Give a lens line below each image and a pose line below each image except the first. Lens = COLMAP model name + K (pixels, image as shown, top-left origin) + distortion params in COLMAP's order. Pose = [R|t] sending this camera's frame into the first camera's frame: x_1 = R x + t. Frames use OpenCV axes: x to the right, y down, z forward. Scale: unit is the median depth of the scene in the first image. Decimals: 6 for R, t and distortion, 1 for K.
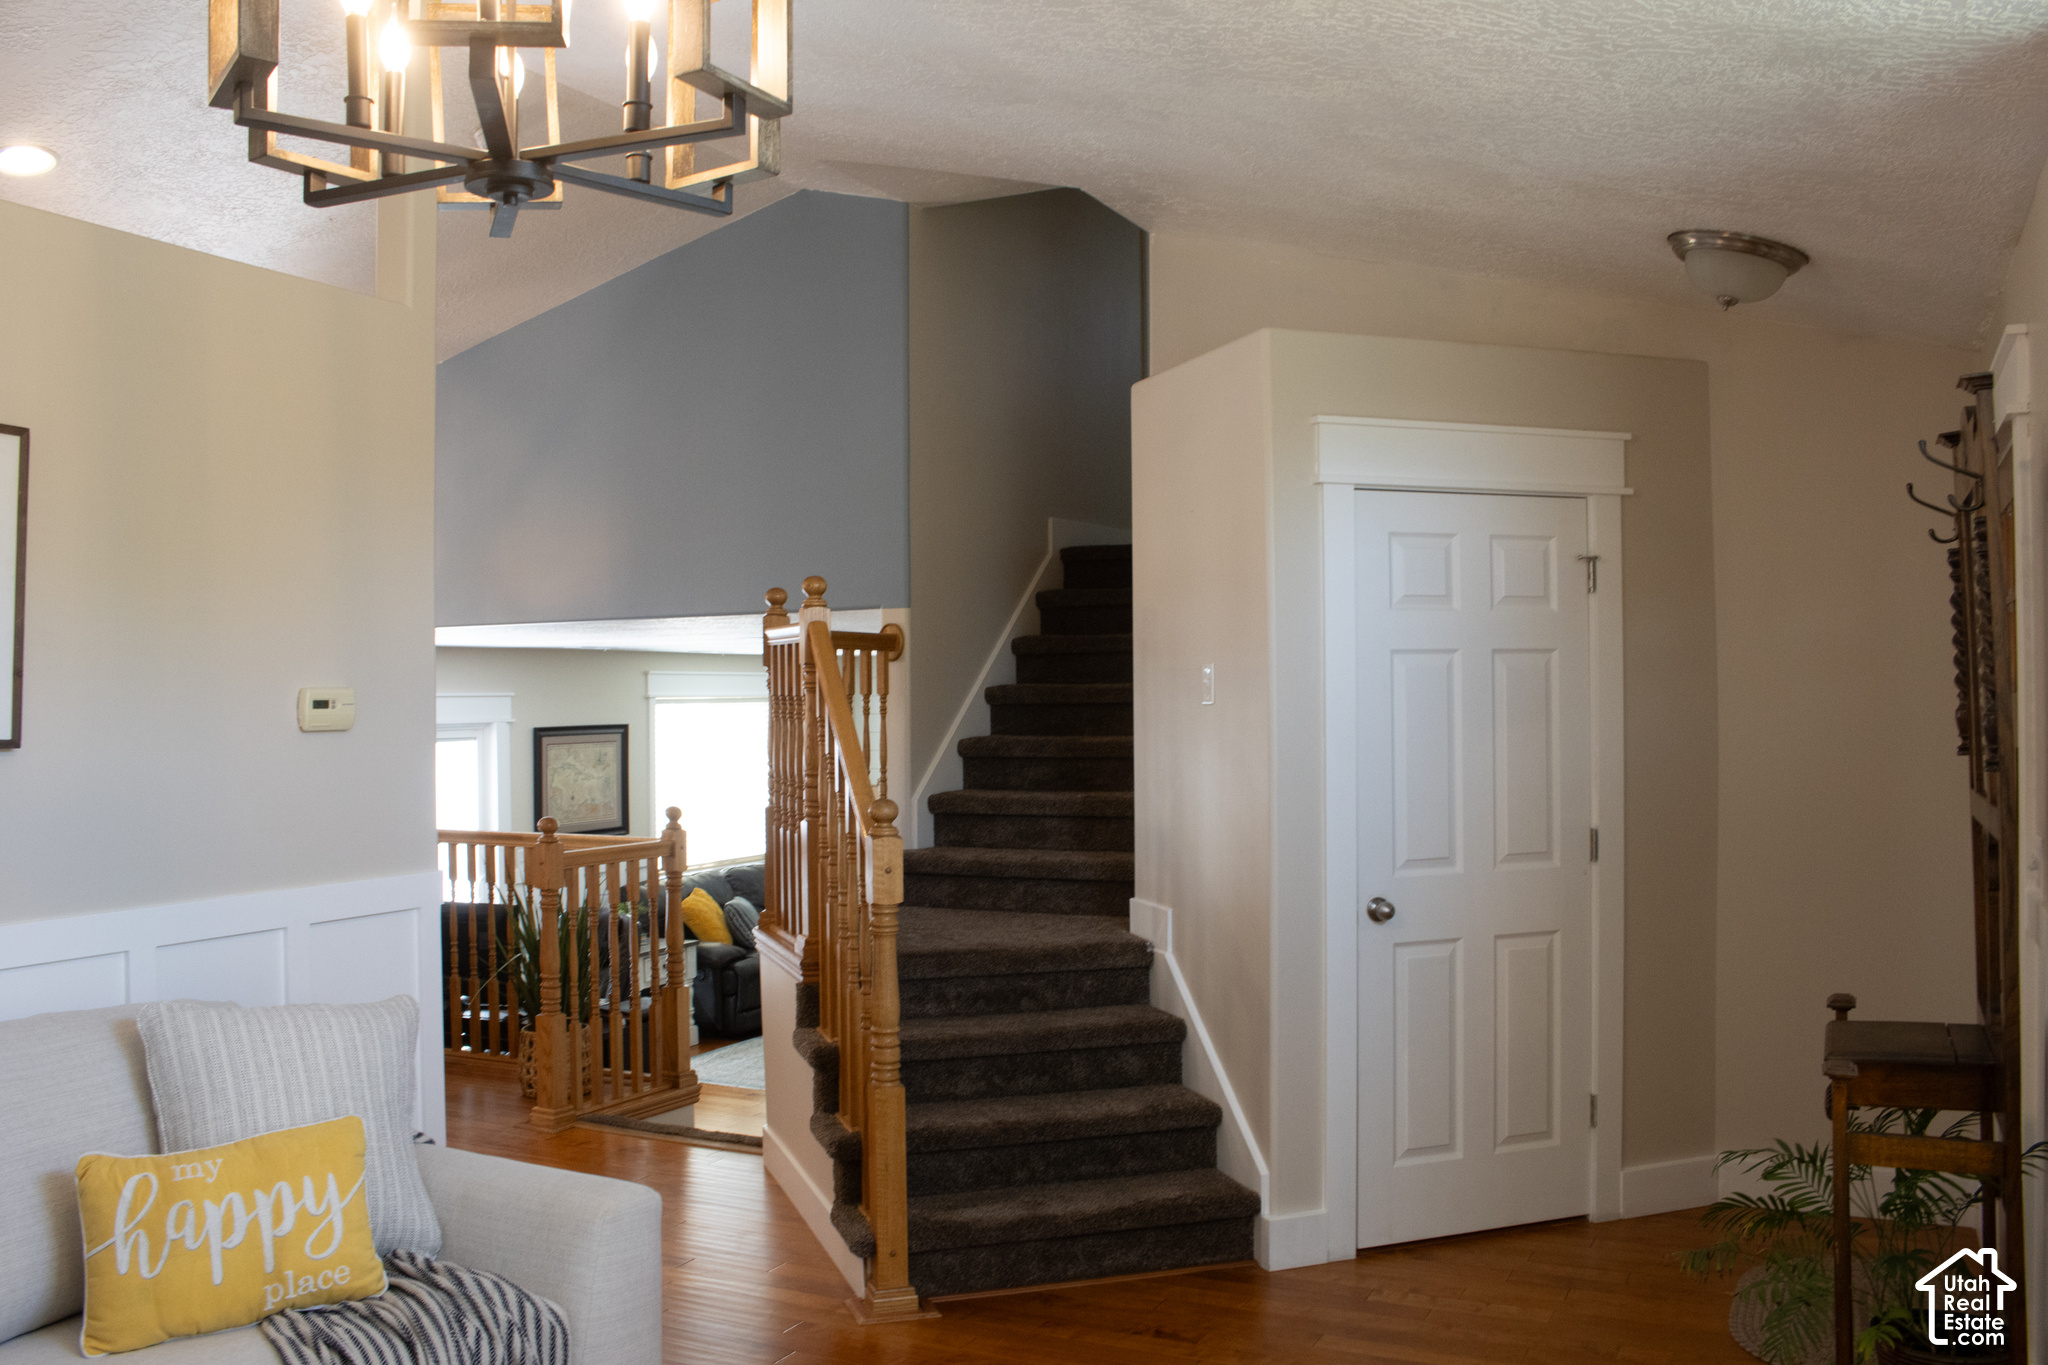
lens RADIAL K [[1755.2, 0, 1016.6], [0, 1755.2, 671.1], [0, 0, 1]] dist [-0.144107, 0.083618]
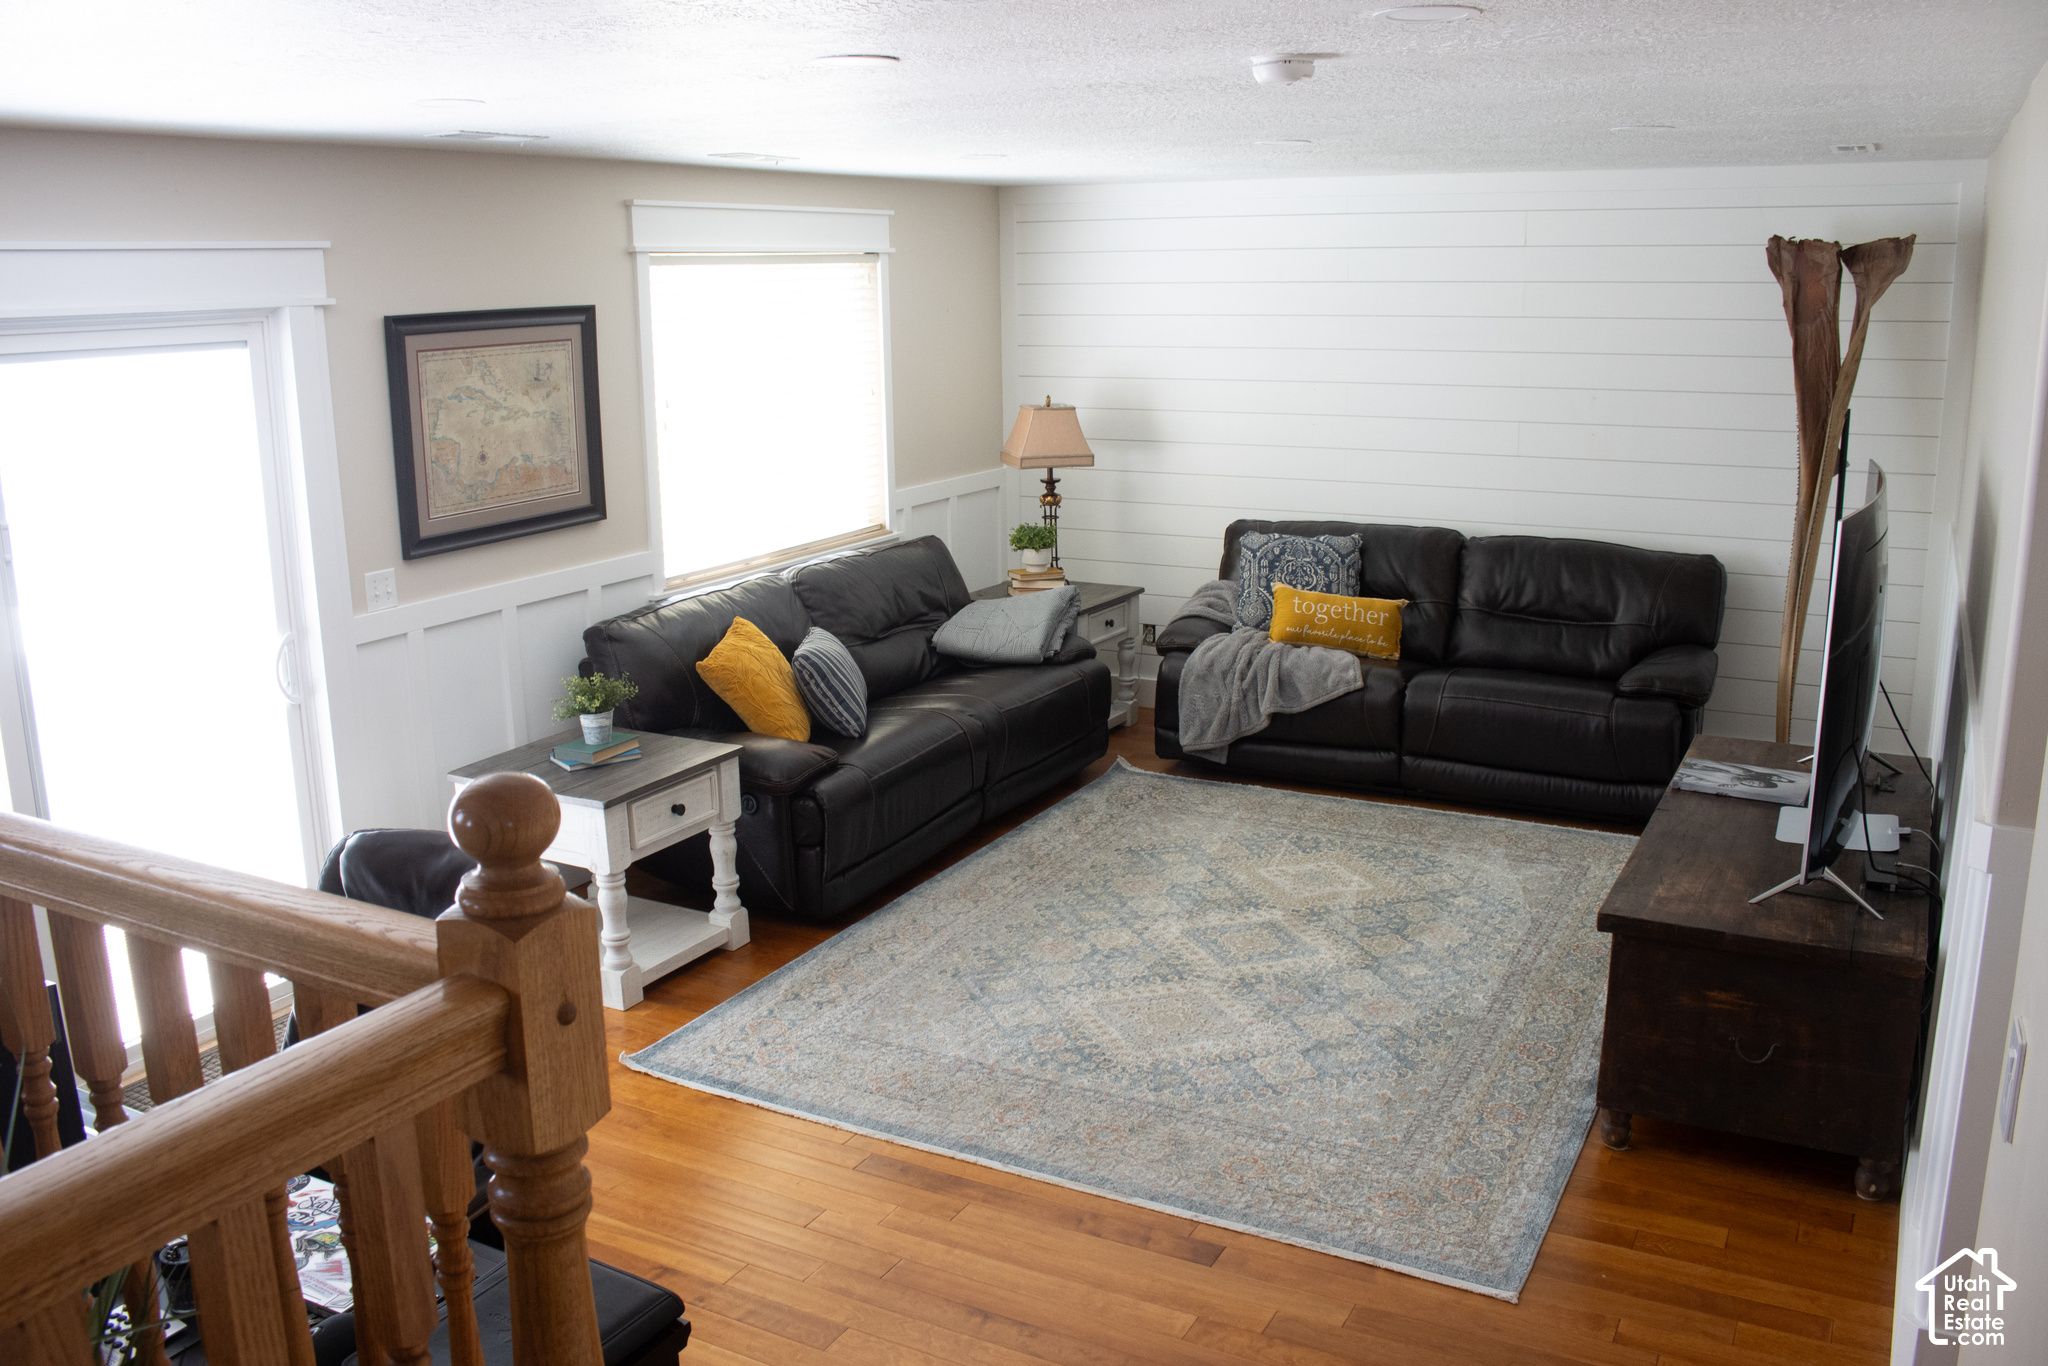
lens RADIAL K [[1755.2, 0, 1018.8], [0, 1755.2, 664.9], [0, 0, 1]] dist [-0.144107, 0.083618]
pose [[0.999390, 0.005370, -0.034511, -0.083652], [0.002785, 0.972708, 0.232017, 0.016144], [0.034815, -0.231972, 0.972099, 0.503838]]
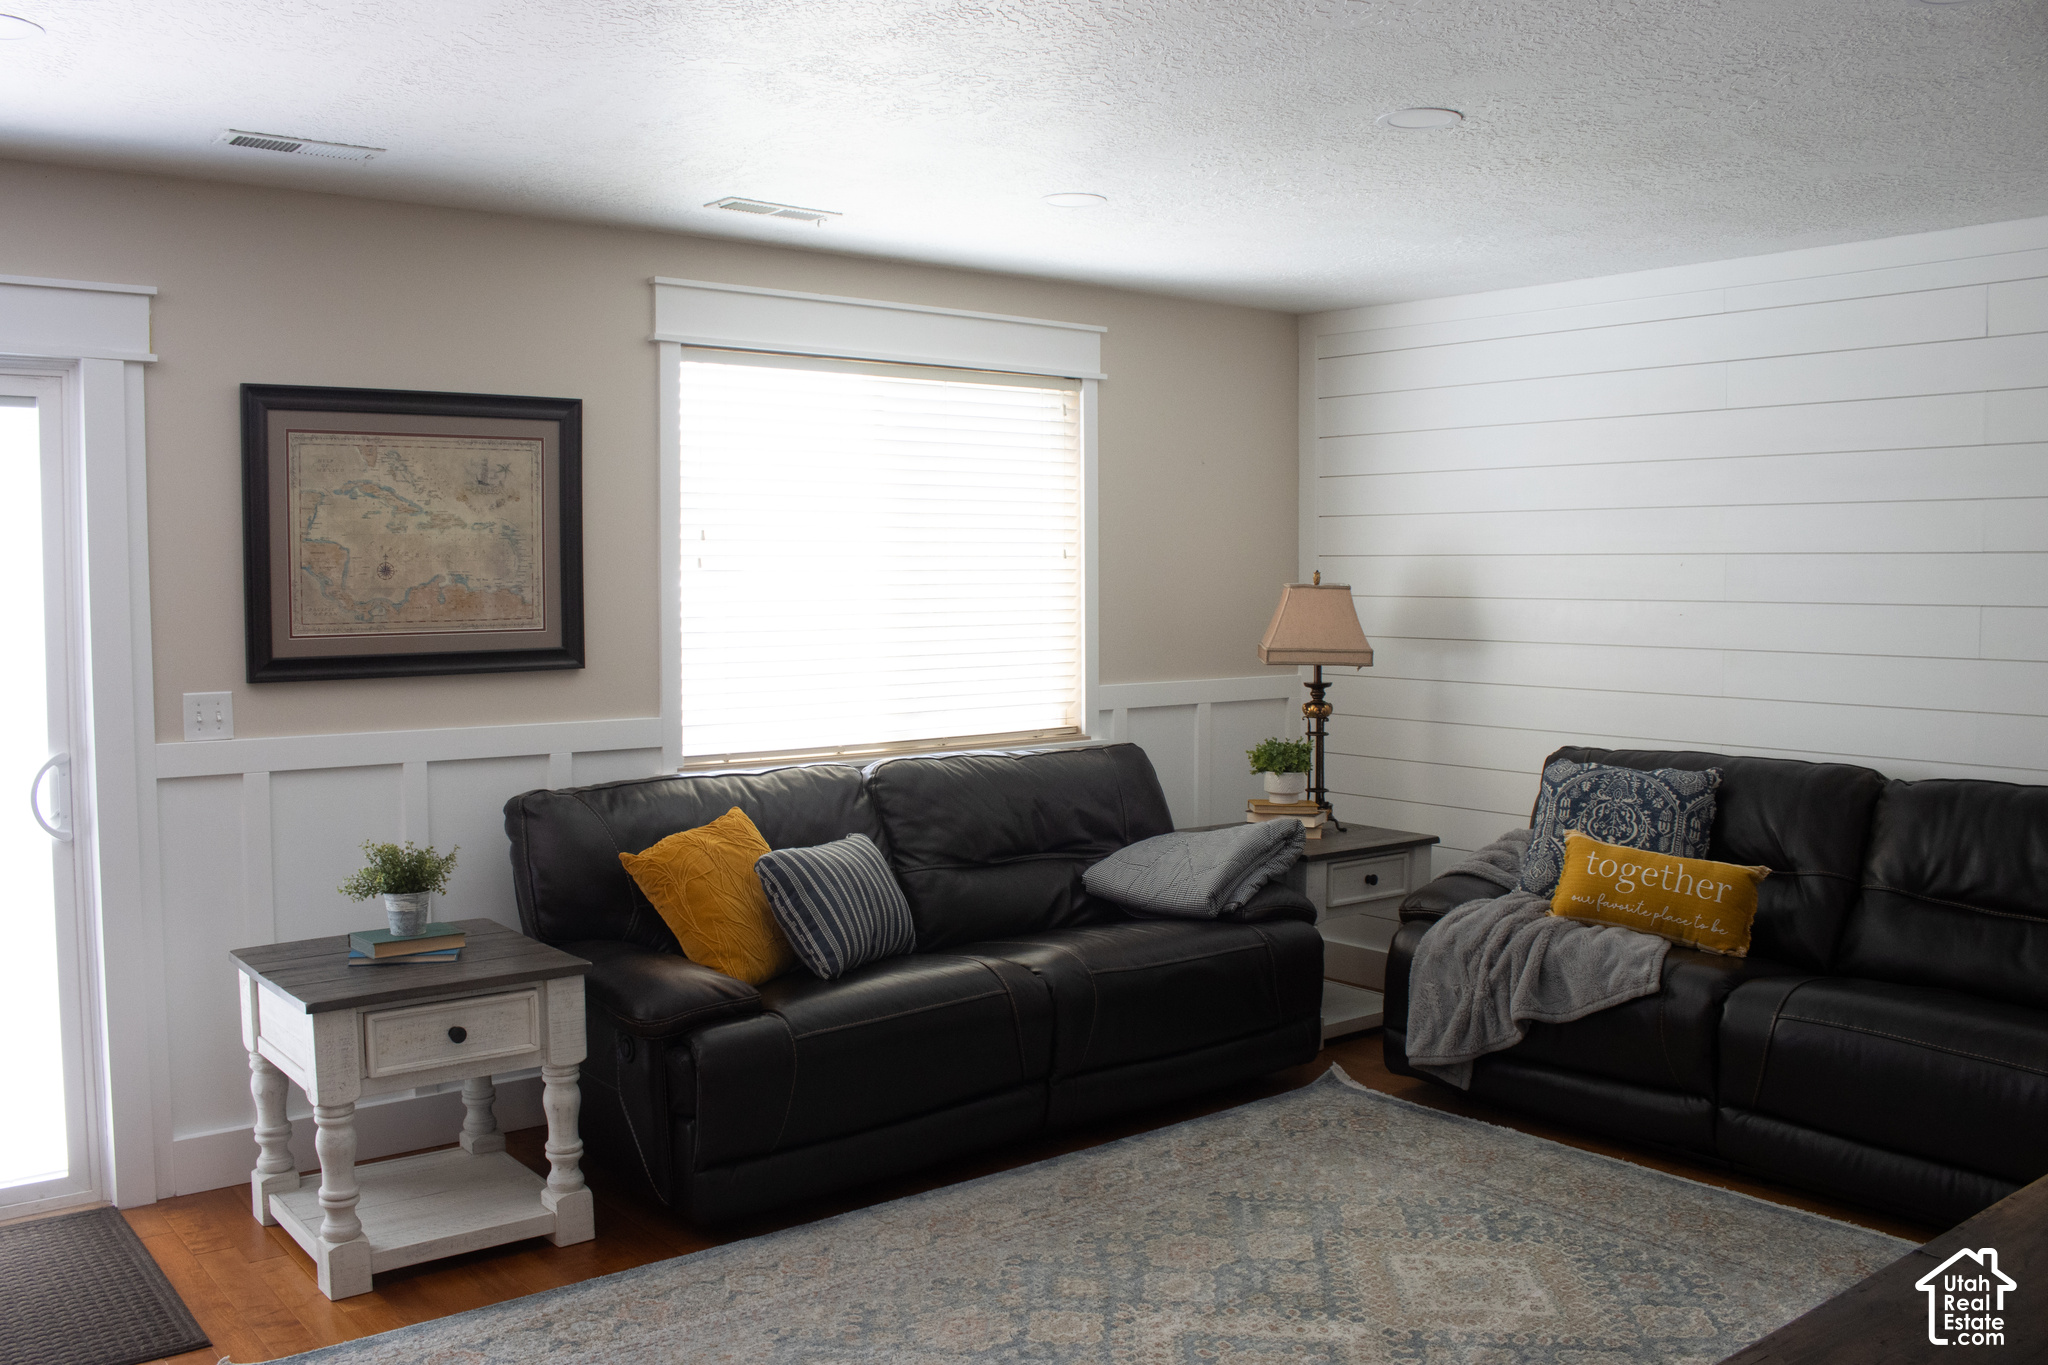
lens RADIAL K [[1755.2, 0, 1027.8], [0, 1755.2, 695.0], [0, 0, 1]] dist [-0.144107, 0.083618]
pose [[0.903228, 0.037977, -0.427477, 0.048319], [-0.003536, 0.996702, 0.081074, 0.067784], [0.429146, -0.071717, 0.900384, 0.693693]]
